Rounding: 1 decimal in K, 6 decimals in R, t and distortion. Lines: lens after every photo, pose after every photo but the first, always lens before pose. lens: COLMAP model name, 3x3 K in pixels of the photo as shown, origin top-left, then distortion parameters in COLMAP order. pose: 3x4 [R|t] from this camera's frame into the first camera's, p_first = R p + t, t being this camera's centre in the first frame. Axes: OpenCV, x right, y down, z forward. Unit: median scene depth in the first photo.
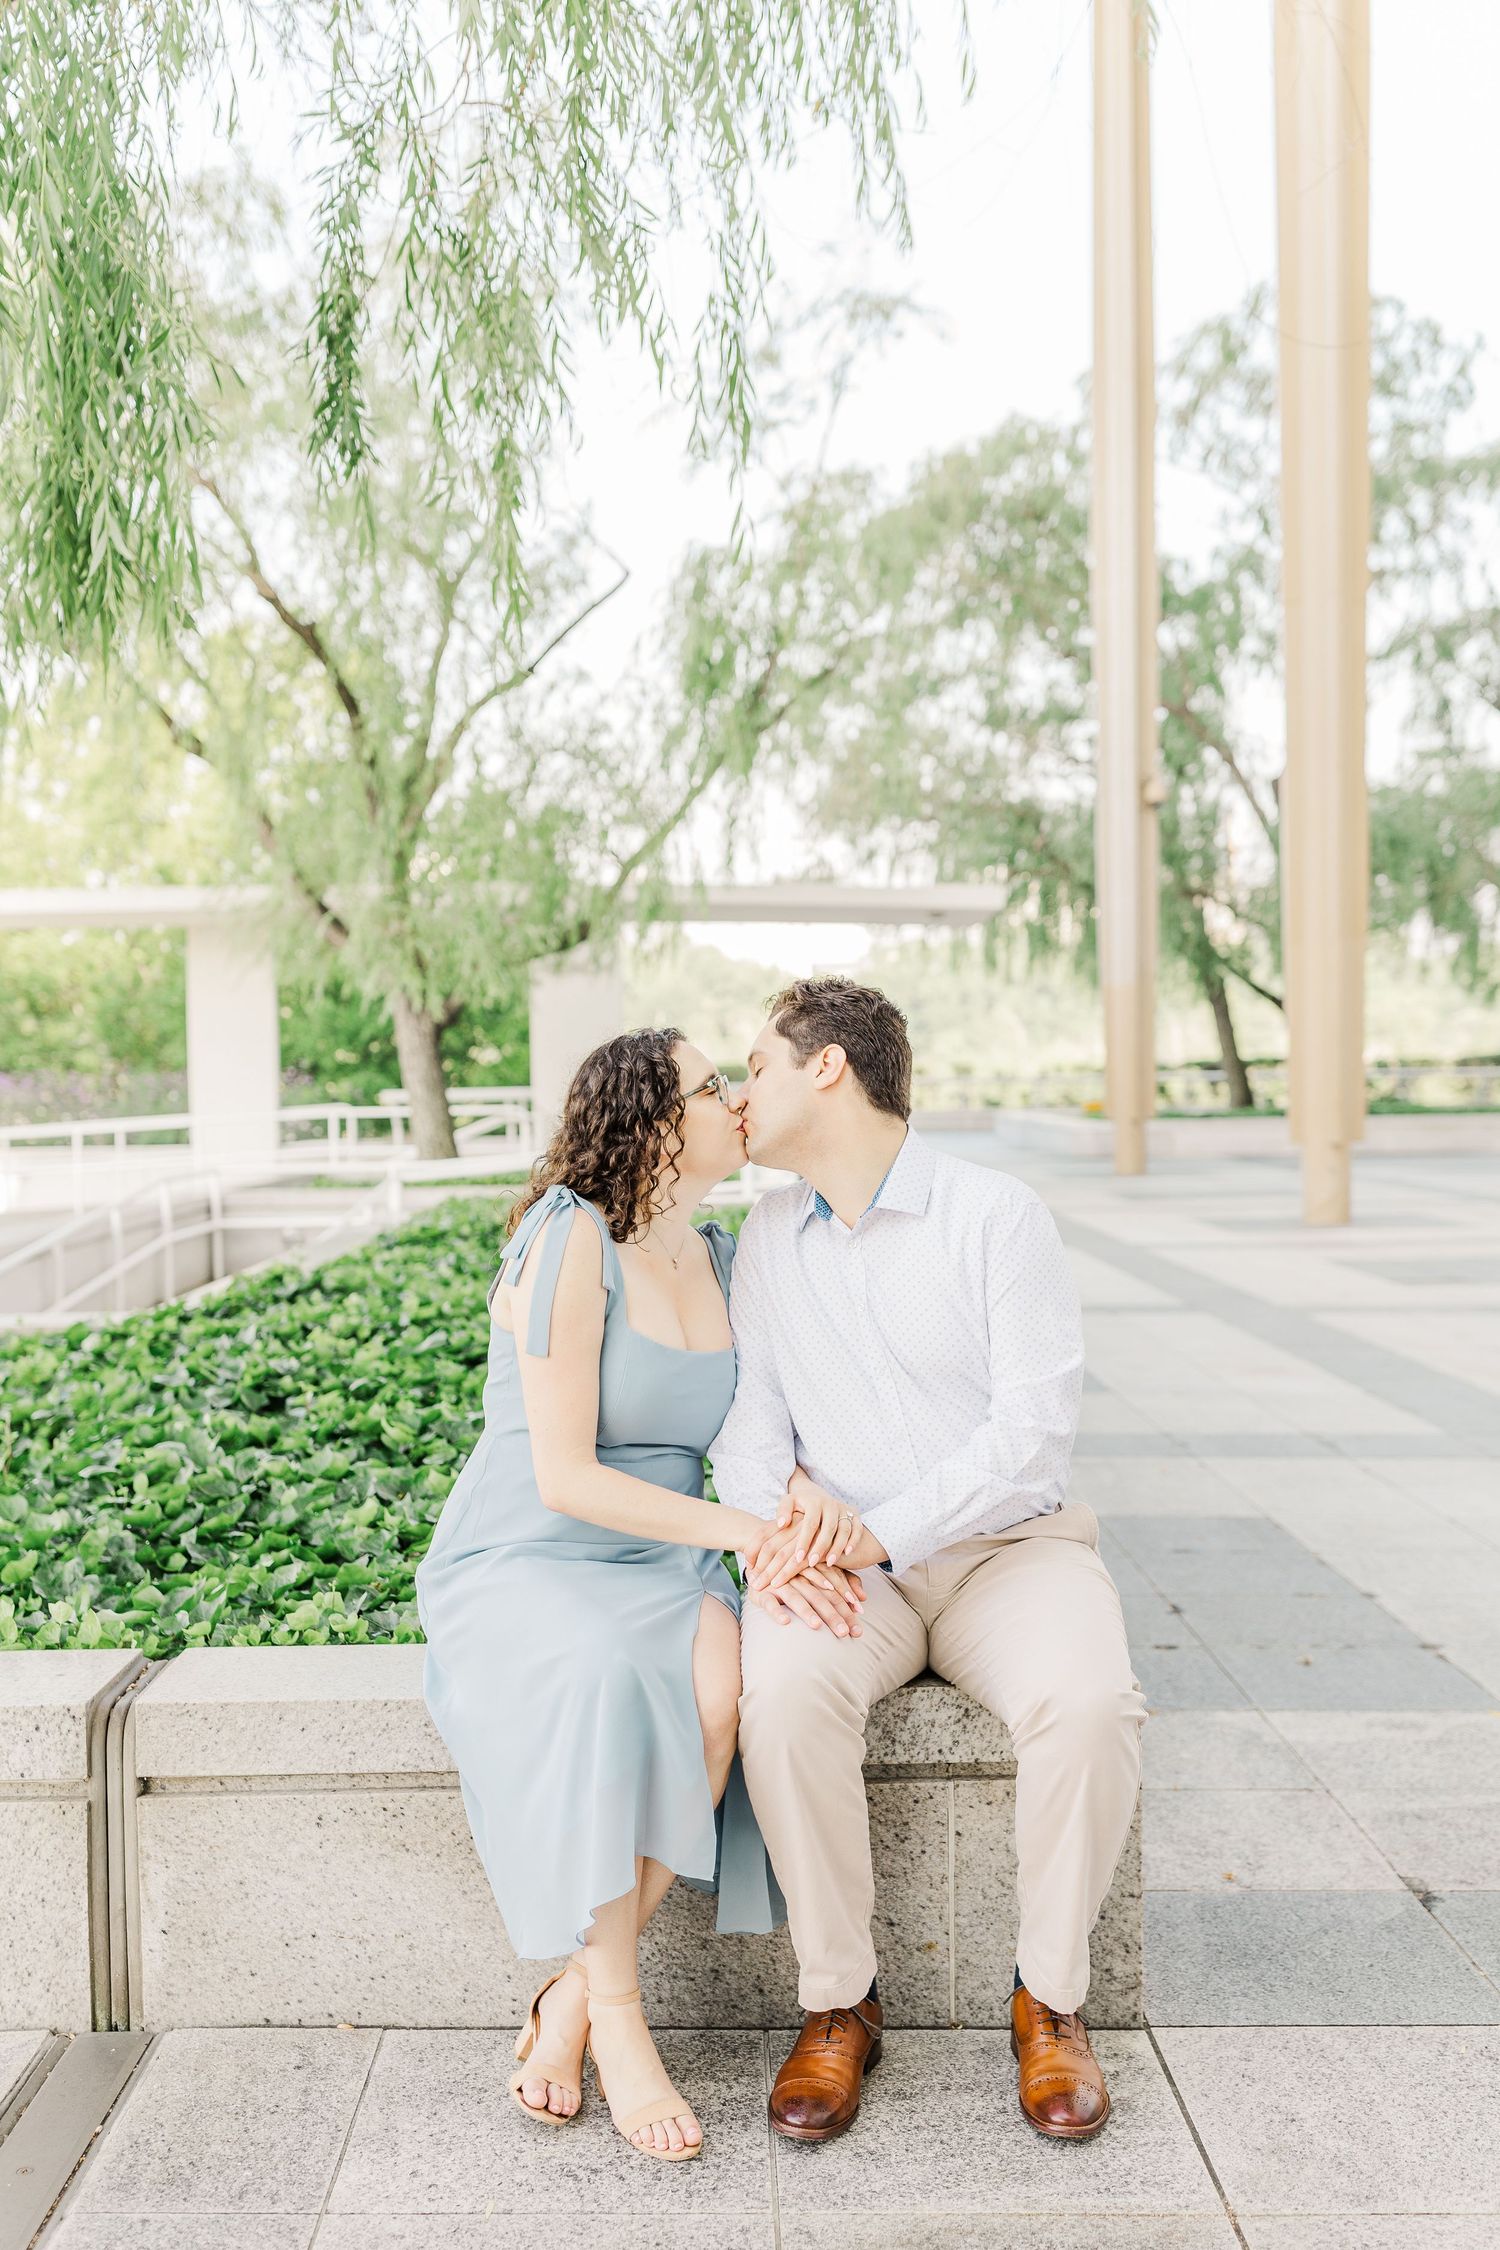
lens RADIAL K [[2474.2, 0, 753.8], [0, 2474.2, 1094.9], [0, 0, 1]] dist [0.008596, -0.004282]
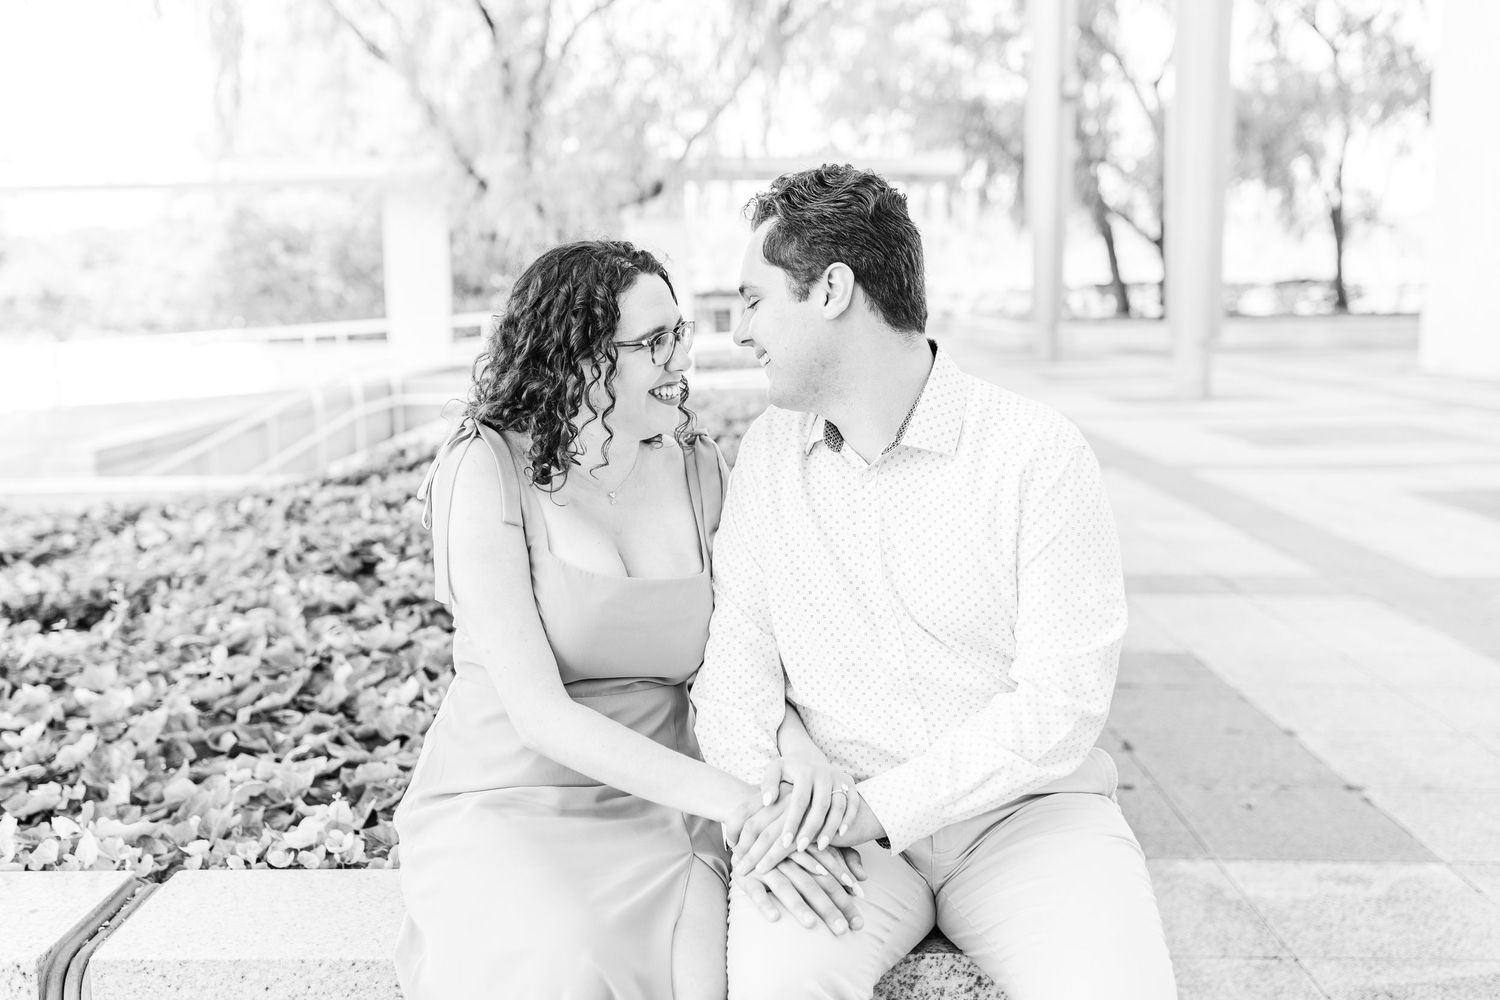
lens RADIAL K [[1649.4, 0, 750.0], [0, 1649.4, 500.0], [0, 0, 1]] dist [0.008596, -0.004282]
pose [[0.999773, 0.001481, -0.021232, 0.005227], [0.000996, 0.993229, 0.116172, 0.000132], [0.021260, -0.116167, 0.993002, 0.156049]]
